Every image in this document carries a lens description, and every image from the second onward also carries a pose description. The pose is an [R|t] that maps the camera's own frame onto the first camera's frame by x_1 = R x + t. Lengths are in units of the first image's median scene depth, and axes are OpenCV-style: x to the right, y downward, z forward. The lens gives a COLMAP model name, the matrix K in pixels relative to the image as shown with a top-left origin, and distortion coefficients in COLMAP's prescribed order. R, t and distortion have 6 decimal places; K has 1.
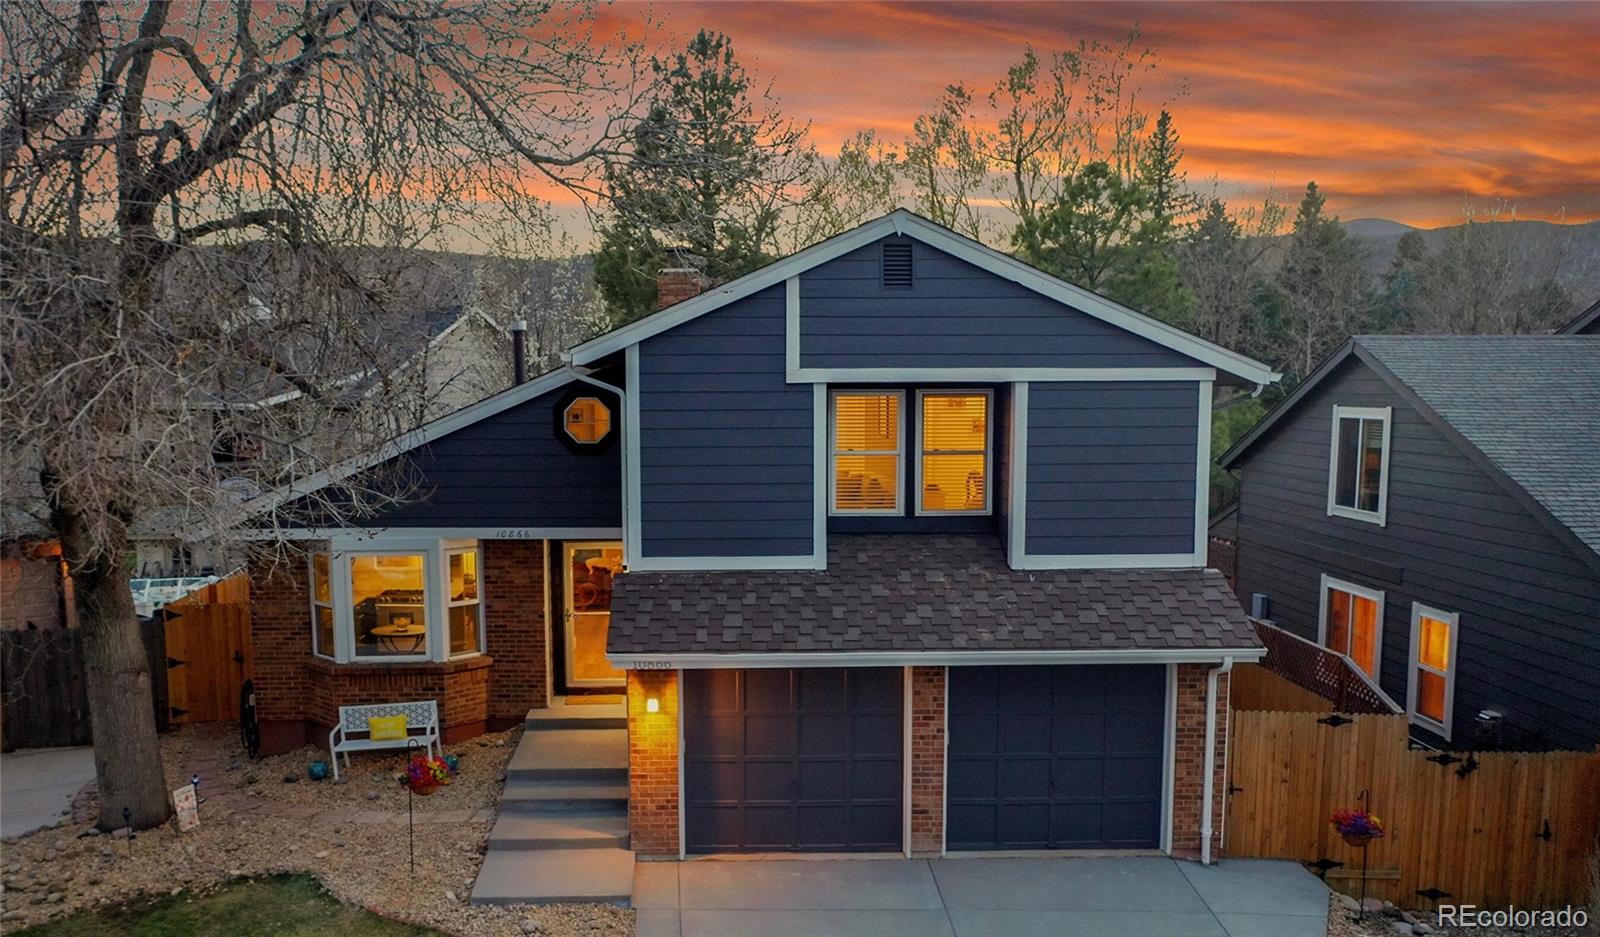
lens RADIAL K [[1589.4, 0, 800.0], [0, 1589.4, 468.5], [0, 0, 1]] dist [-0.003439, 0.005282]
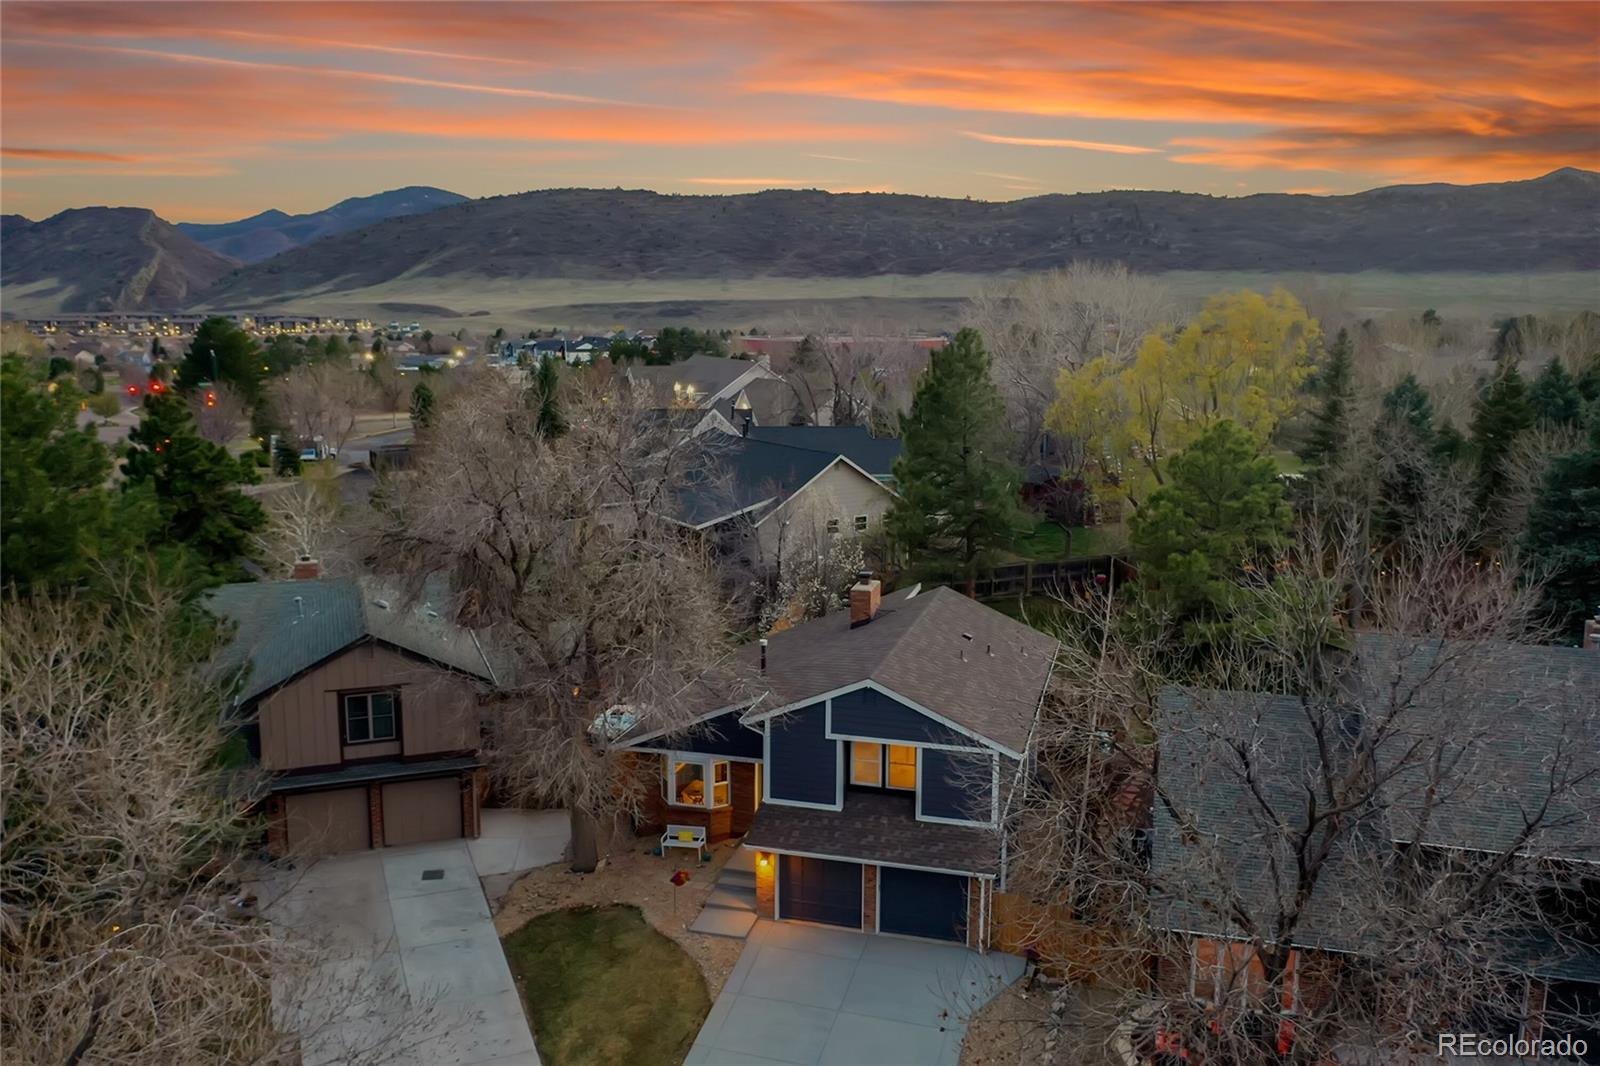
lens RADIAL K [[1248.0, 0, 800.0], [0, 1248.0, 533.0], [0, 0, 1]] dist [-0.007492, 0.005104]
pose [[0.957949, 0.057201, -0.281181, 0.482957], [-0.039980, 0.996978, 0.066609, -0.501924], [0.284141, -0.052567, 0.957340, -0.862818]]
